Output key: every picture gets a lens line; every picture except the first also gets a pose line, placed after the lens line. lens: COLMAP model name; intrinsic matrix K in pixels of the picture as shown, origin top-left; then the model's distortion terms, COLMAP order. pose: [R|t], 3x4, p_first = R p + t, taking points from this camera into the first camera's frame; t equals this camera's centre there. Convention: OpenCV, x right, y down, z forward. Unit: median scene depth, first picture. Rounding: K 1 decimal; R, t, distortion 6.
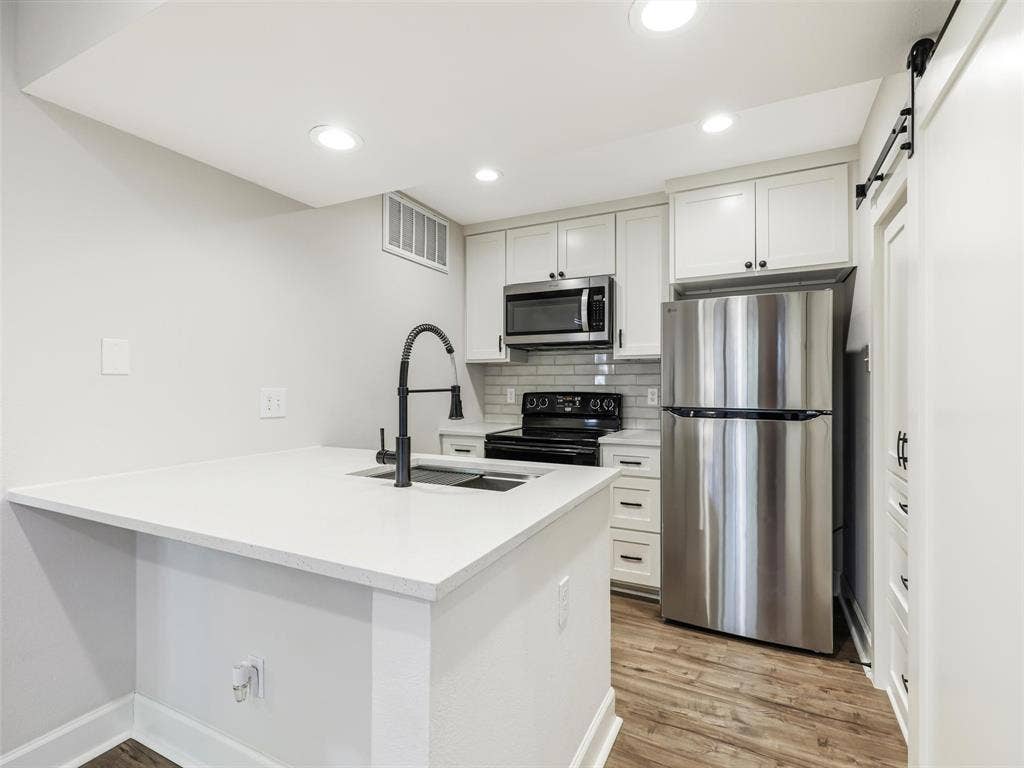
lens RADIAL K [[506.9, 0, 501.8], [0, 506.9, 384.0], [0, 0, 1]] dist [0.004071, -0.001320]
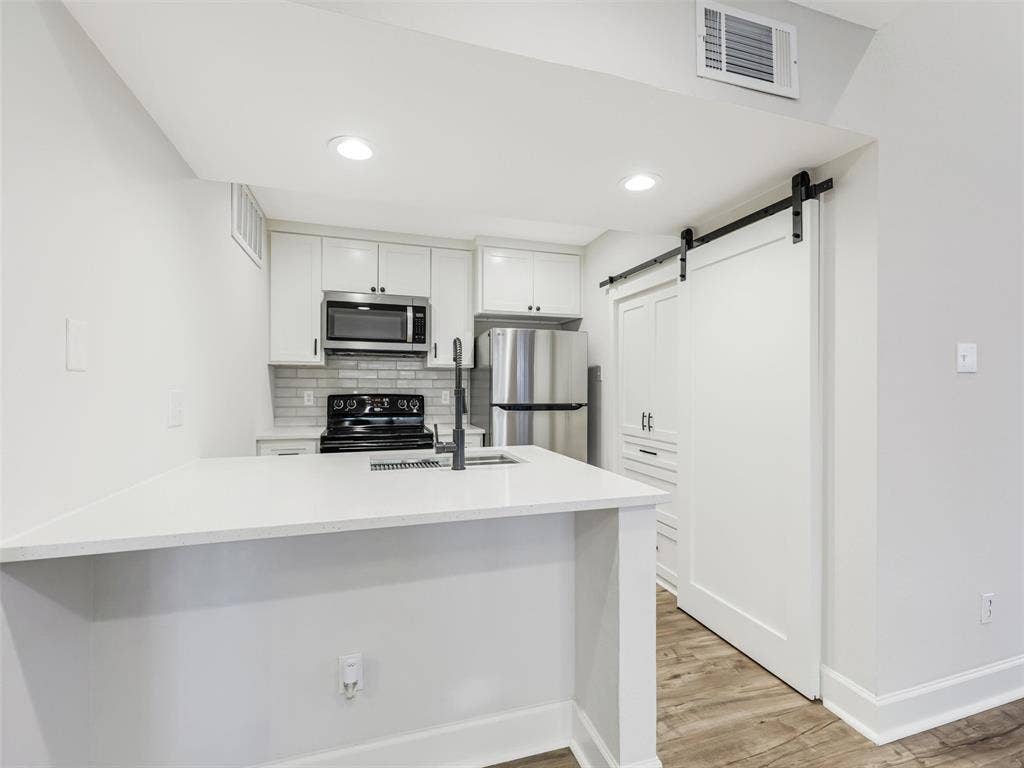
lens RADIAL K [[455.7, 0, 505.6], [0, 455.7, 385.8], [0, 0, 1]] dist [0.004173, -0.000865]
pose [[0.699002, 0.007288, 0.715083, -0.418215], [-0.004879, 0.999973, -0.005423, 0.001702], [-0.715103, 0.000302, 0.699019, 0.095326]]
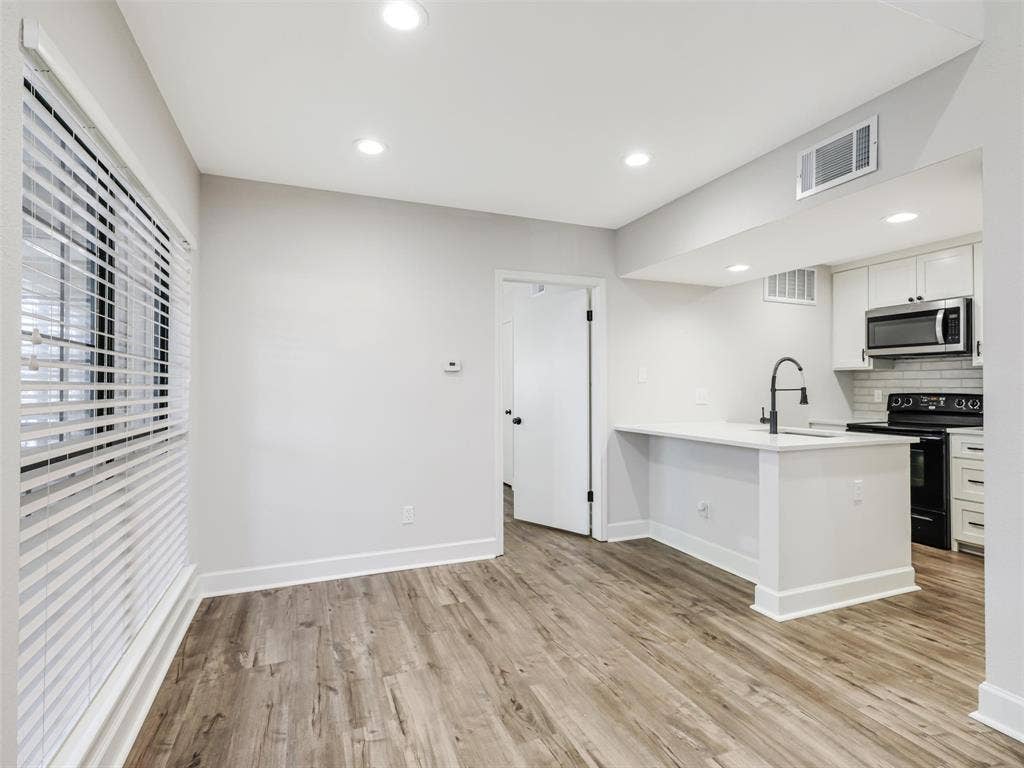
lens RADIAL K [[506.9, 0, 519.8], [0, 506.9, 380.3], [0, 0, 1]] dist [0.004071, -0.001320]
pose [[0.773961, -0.009808, -0.633157, 0.146455], [0.001377, 0.999904, -0.013806, 0.000784], [0.633232, 0.009814, 0.773900, -0.586787]]
